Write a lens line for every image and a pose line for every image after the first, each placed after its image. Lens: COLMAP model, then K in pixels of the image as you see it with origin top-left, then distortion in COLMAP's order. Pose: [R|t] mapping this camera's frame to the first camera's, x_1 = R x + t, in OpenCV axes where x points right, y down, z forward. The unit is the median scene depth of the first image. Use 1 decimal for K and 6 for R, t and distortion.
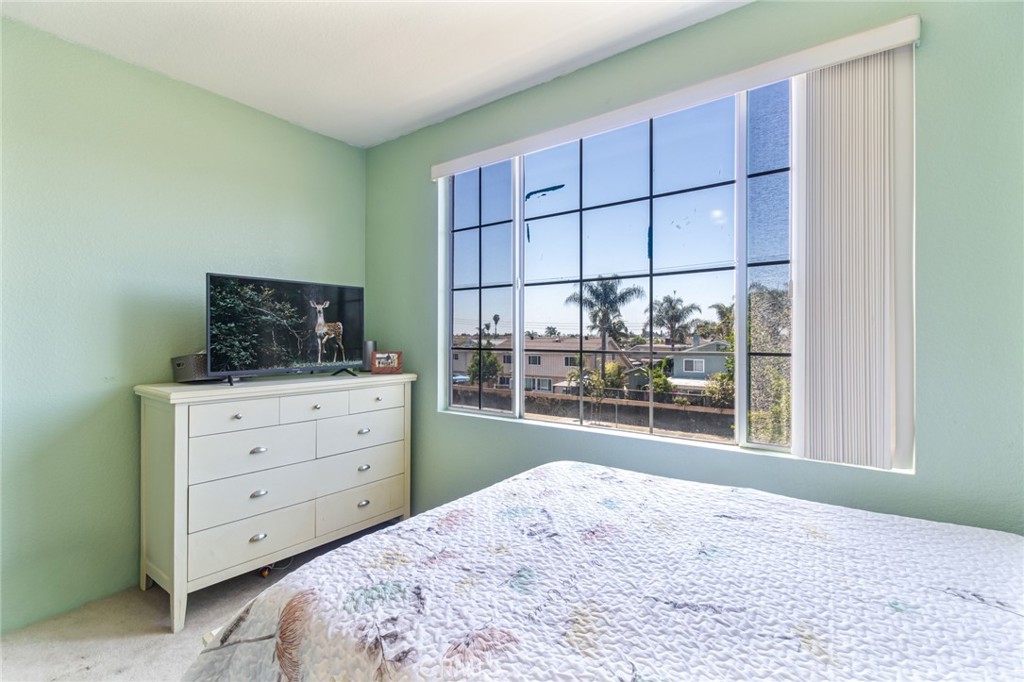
lens RADIAL K [[472.9, 0, 515.1], [0, 472.9, 337.1], [0, 0, 1]] dist [0.021765, -0.017025]
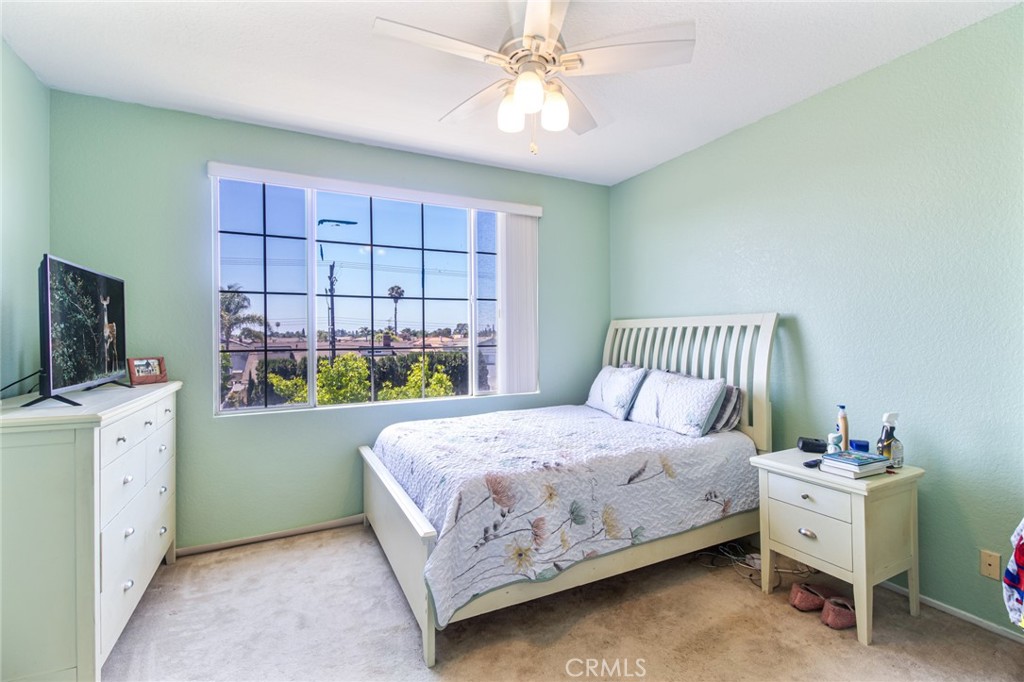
lens RADIAL K [[472.9, 0, 515.1], [0, 472.9, 337.1], [0, 0, 1]] dist [0.021765, -0.017025]
pose [[0.434424, -0.006019, 0.900688, -0.794682], [0.009193, 0.999955, 0.002248, -0.002435], [-0.900661, 0.007303, 0.434460, 0.031499]]
